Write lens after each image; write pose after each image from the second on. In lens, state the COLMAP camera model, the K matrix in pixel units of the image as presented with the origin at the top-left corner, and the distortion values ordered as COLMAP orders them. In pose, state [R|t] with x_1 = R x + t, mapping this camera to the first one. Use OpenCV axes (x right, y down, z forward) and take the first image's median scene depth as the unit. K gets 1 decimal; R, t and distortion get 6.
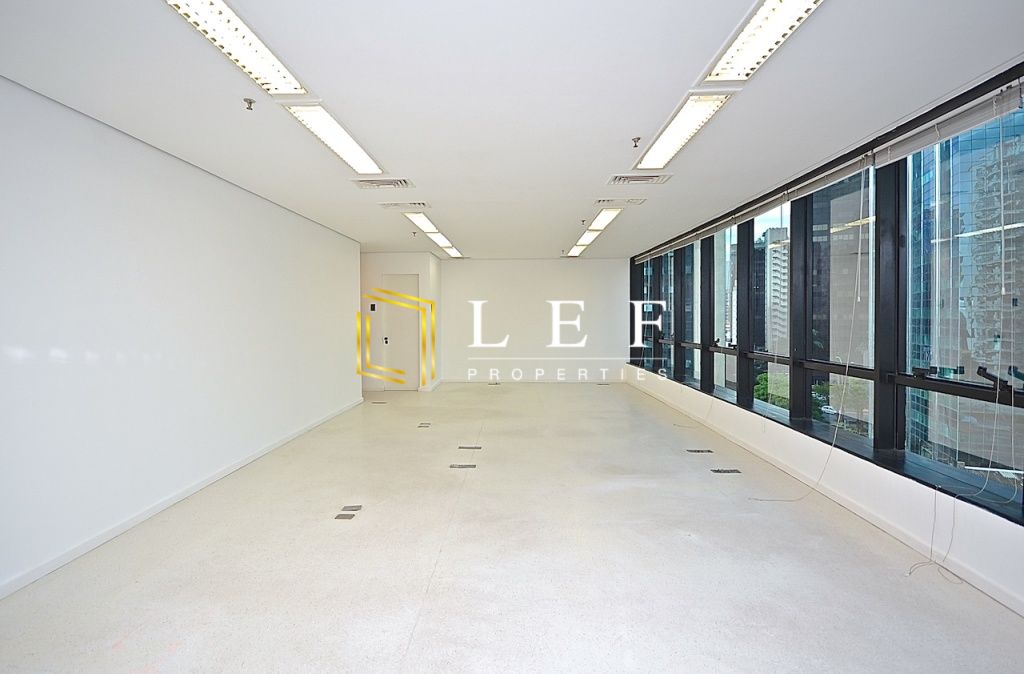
lens RADIAL K [[473.1, 0, 509.5], [0, 473.1, 319.6], [0, 0, 1]] dist [0.000372, 0.000067]
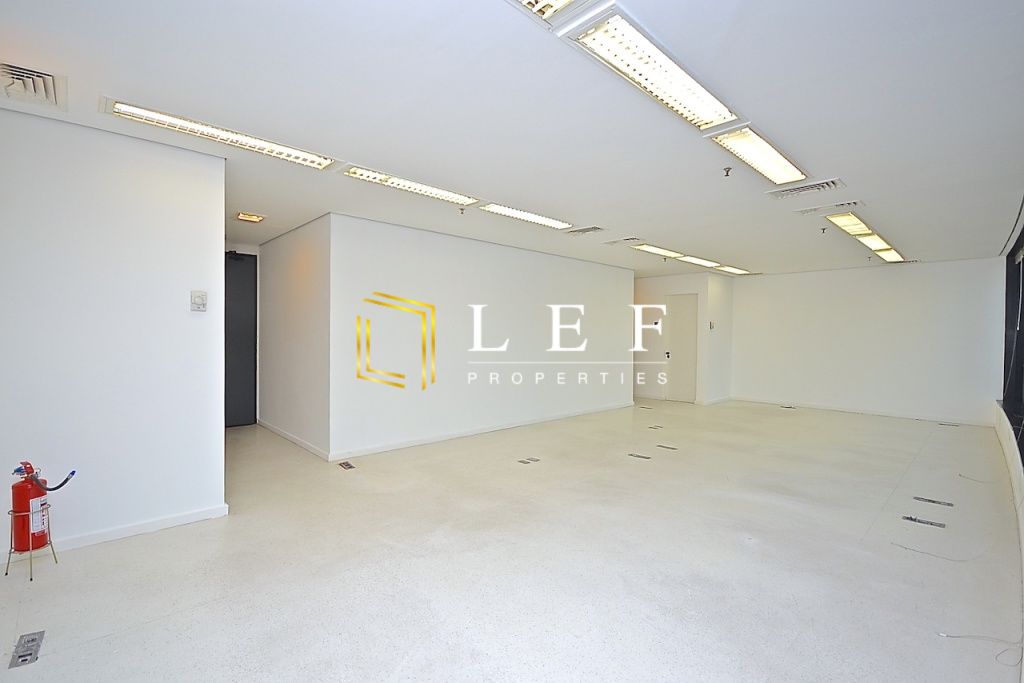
lens RADIAL K [[465.5, 0, 512.0], [0, 465.5, 341.5], [0, 0, 1]] dist [-0.000628, -0.000432]
pose [[0.721764, 0.021120, -0.691817, 0.485619], [-0.014880, 0.999777, 0.014998, 0.004254], [0.691980, -0.000531, 0.721917, -0.082368]]
